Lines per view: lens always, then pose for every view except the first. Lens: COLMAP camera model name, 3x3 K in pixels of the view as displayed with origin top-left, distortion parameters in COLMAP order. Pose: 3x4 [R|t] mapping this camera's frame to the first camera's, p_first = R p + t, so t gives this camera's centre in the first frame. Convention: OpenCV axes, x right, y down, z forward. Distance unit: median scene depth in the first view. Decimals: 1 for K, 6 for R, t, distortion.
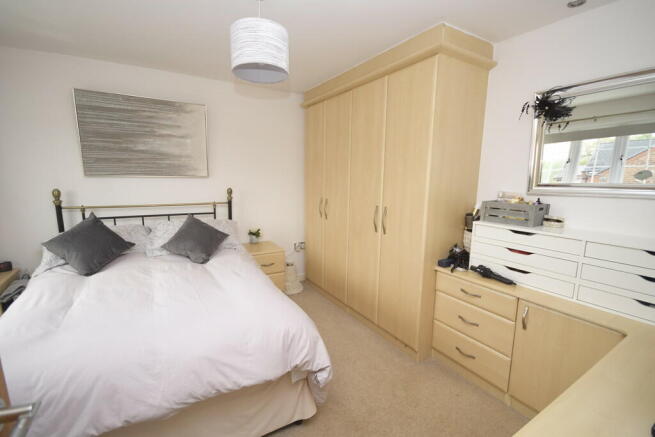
lens RADIAL K [[288.5, 0, 330.8], [0, 288.5, 218.4], [0, 0, 1]] dist [0.000841, -0.003124]
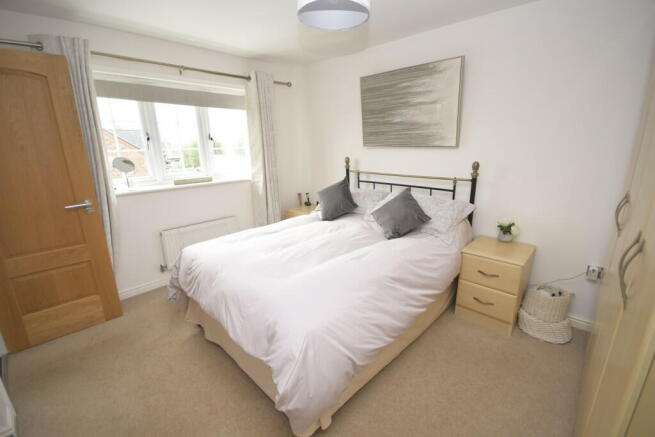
lens RADIAL K [[288.5, 0, 329.4], [0, 288.5, 219.7], [0, 0, 1]] dist [0.000841, -0.003124]
pose [[0.248946, 0.231259, -0.940502, 0.356591], [-0.128953, 0.970343, 0.204464, -0.070210], [0.959894, 0.070381, 0.271385, 0.483129]]
